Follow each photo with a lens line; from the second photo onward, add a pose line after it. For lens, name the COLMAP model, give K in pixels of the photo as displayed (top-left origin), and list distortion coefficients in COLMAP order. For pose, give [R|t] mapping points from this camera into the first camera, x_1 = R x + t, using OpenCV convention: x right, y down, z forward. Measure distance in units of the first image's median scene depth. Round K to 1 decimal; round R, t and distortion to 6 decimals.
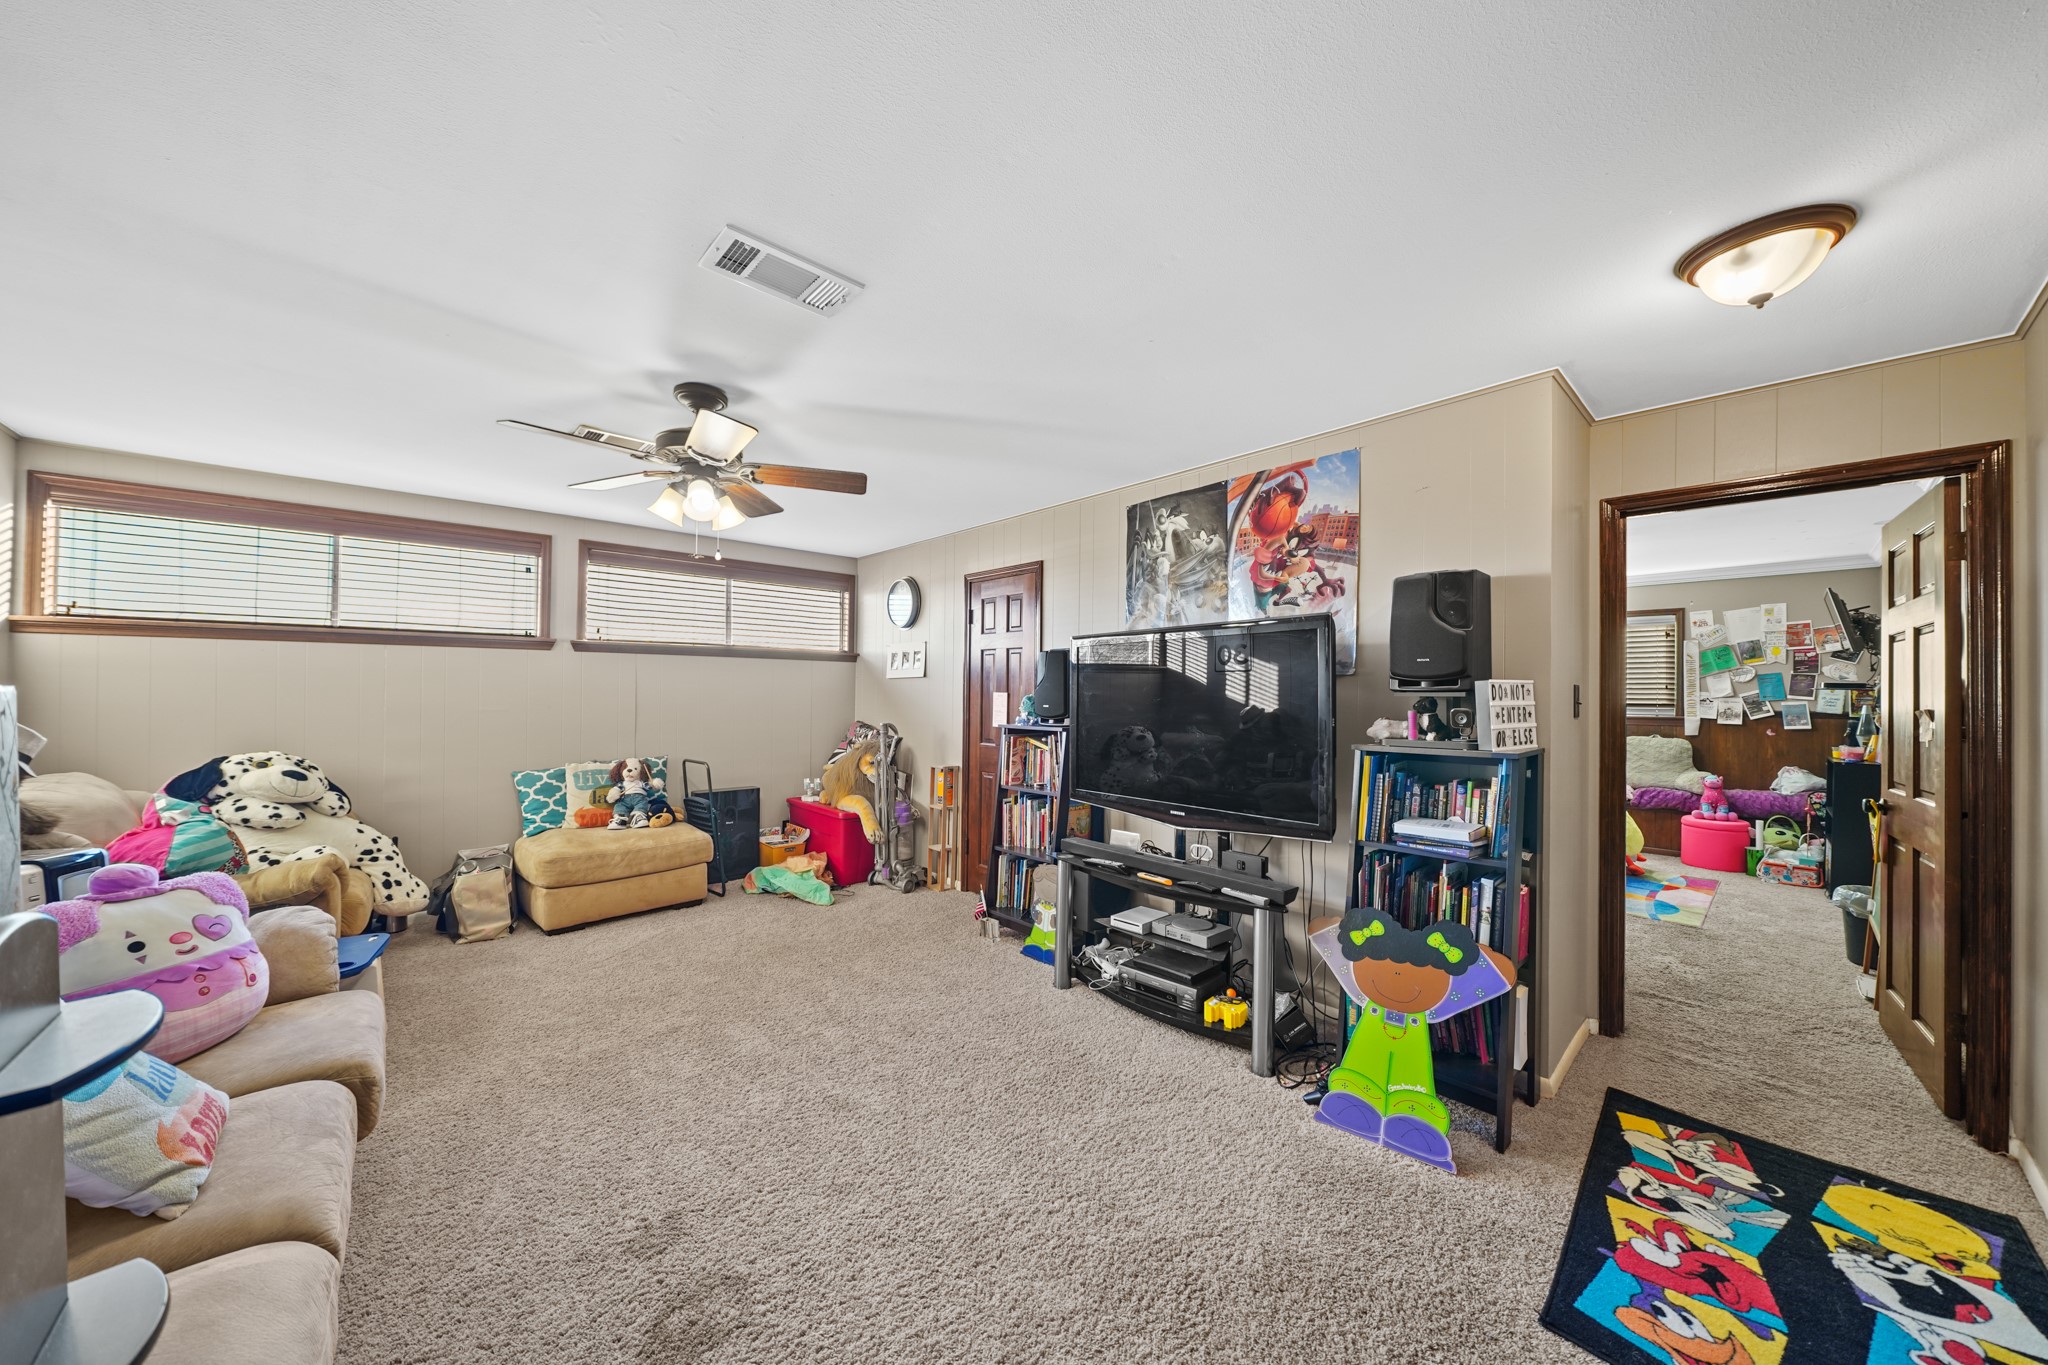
lens RADIAL K [[699.8, 0, 1024.0], [0, 699.8, 682.5], [0, 0, 1]] dist [-0.000023, 0.000036]
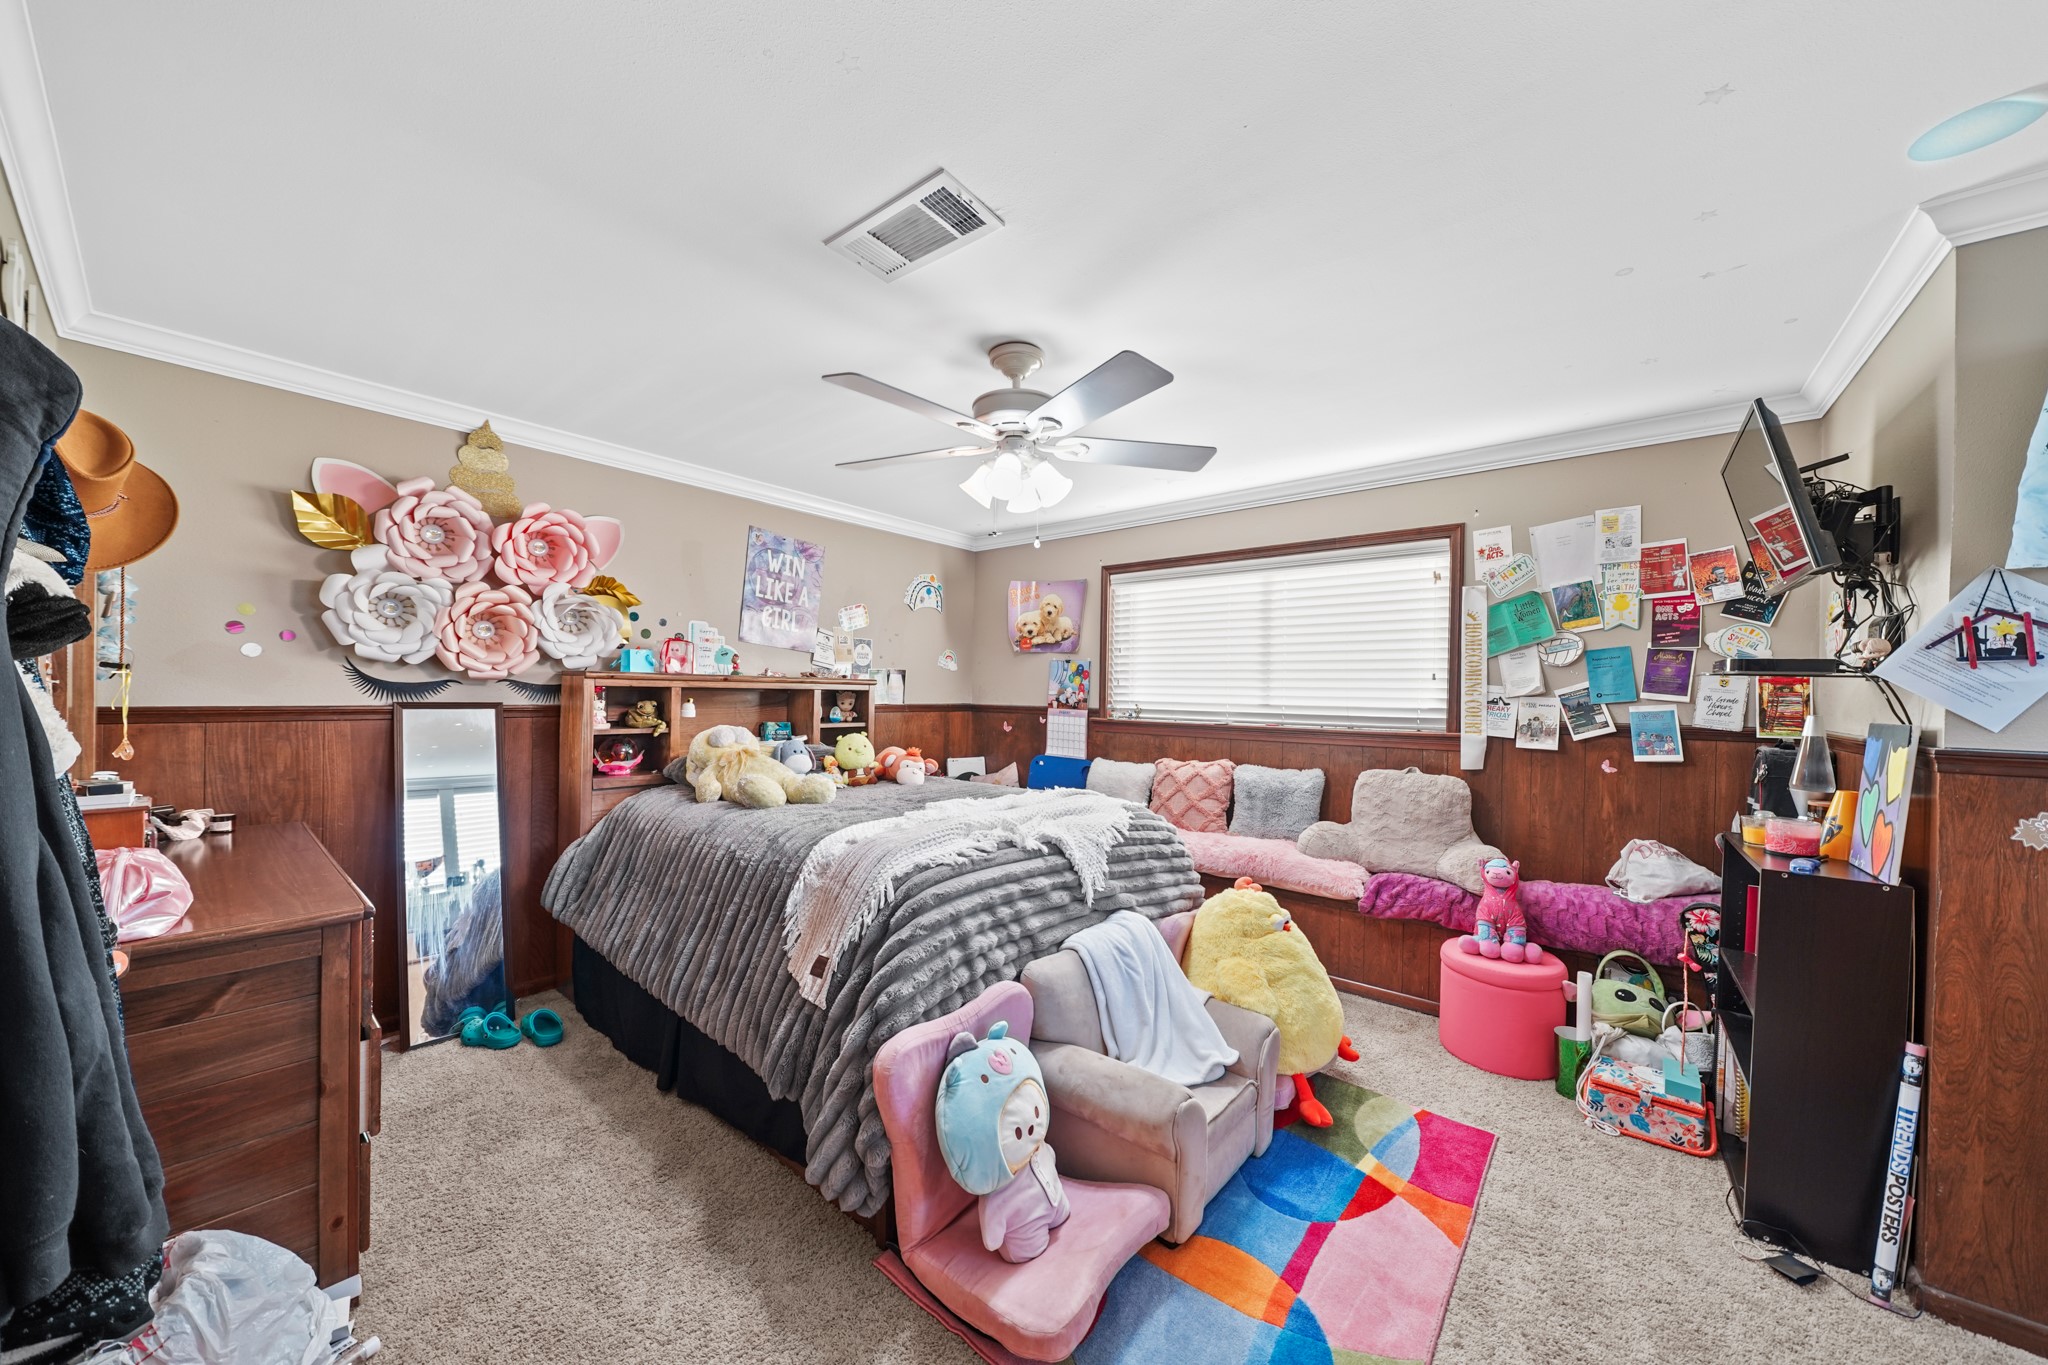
lens RADIAL K [[705.5, 0, 1024.0], [0, 705.5, 682.5], [0, 0, 1]] dist [-0.000503, -0.000091]
pose [[0.992161, 0.008629, 0.124668, 0.598038], [-0.009348, 0.999943, 0.005184, 0.012826], [-0.124616, -0.006309, 0.992185, 0.561115]]
